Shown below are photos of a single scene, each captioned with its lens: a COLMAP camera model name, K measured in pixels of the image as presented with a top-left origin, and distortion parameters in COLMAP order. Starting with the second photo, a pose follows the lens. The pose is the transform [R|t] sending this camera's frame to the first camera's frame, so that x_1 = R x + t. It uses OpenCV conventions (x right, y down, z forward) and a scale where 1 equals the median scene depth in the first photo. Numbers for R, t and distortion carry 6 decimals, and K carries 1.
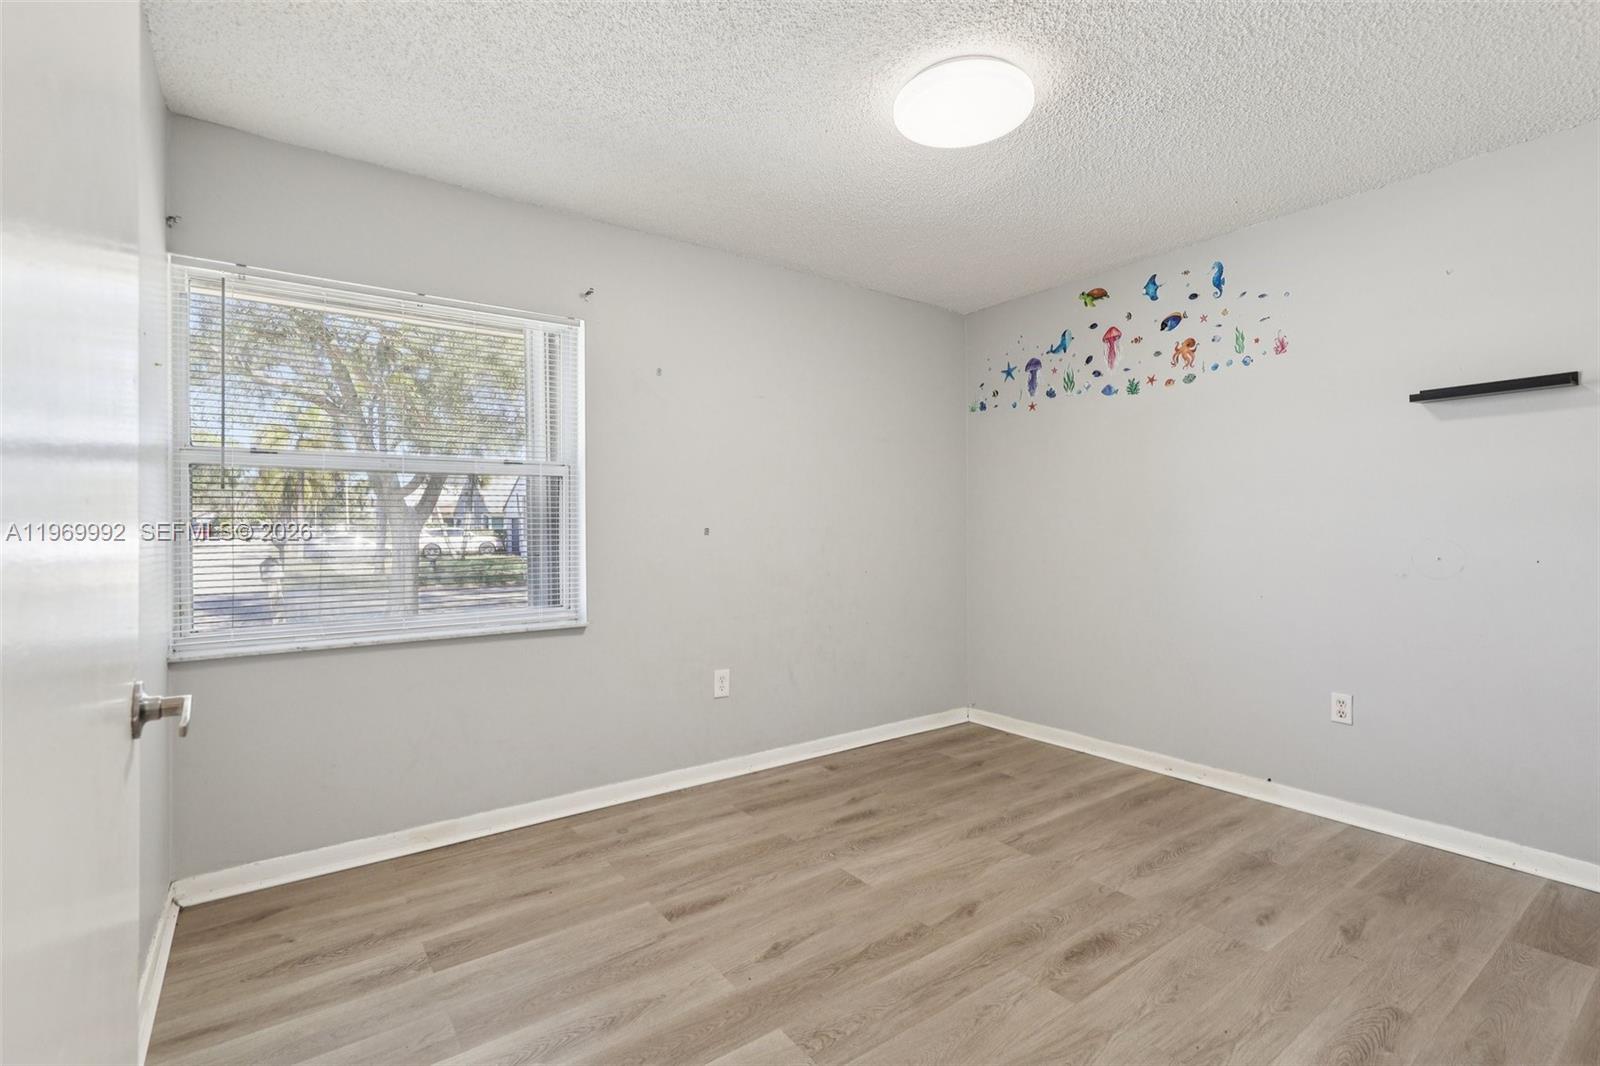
lens RADIAL K [[748.4, 0, 799.5], [0, 748.4, 528.6], [0, 0, 1]] dist [0.002048, -0.000493]
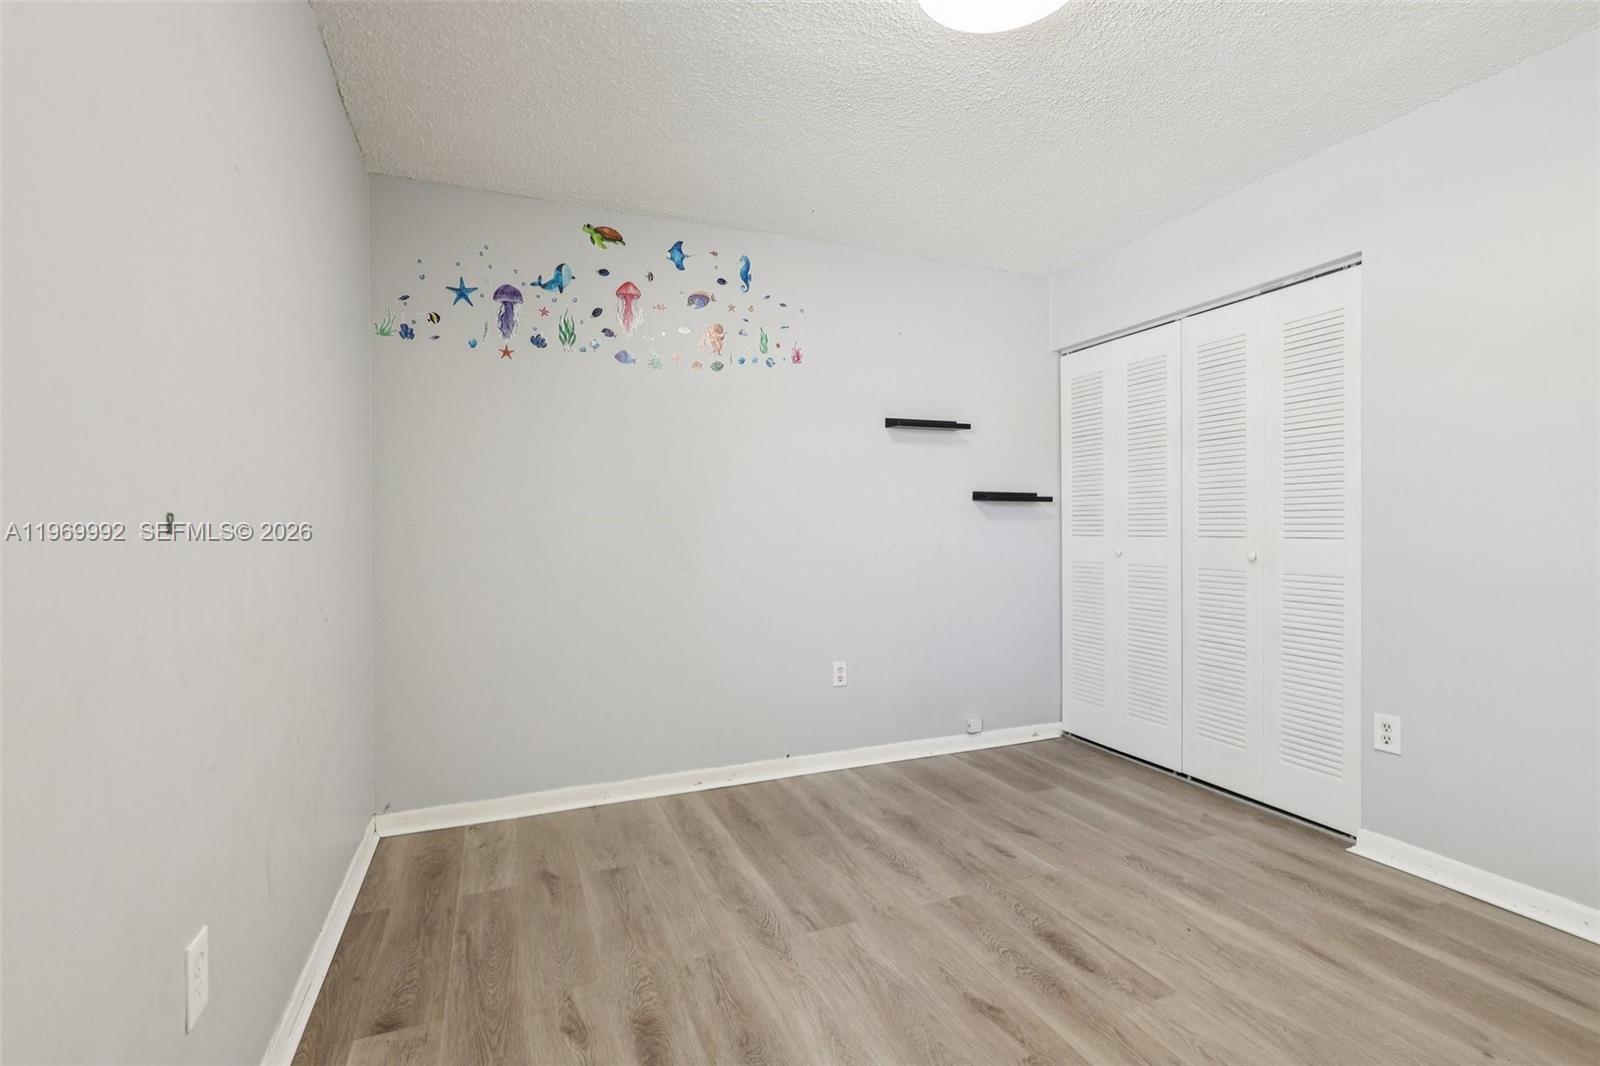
lens RADIAL K [[748.4, 0, 802.2], [0, 748.4, 532.7], [0, 0, 1]] dist [0.002048, -0.000493]
pose [[0.220196, -0.008734, 0.975416, -0.393669], [0.005049, 0.999957, 0.007814, 0.004852], [-0.975442, 0.003204, 0.220231, 0.696904]]
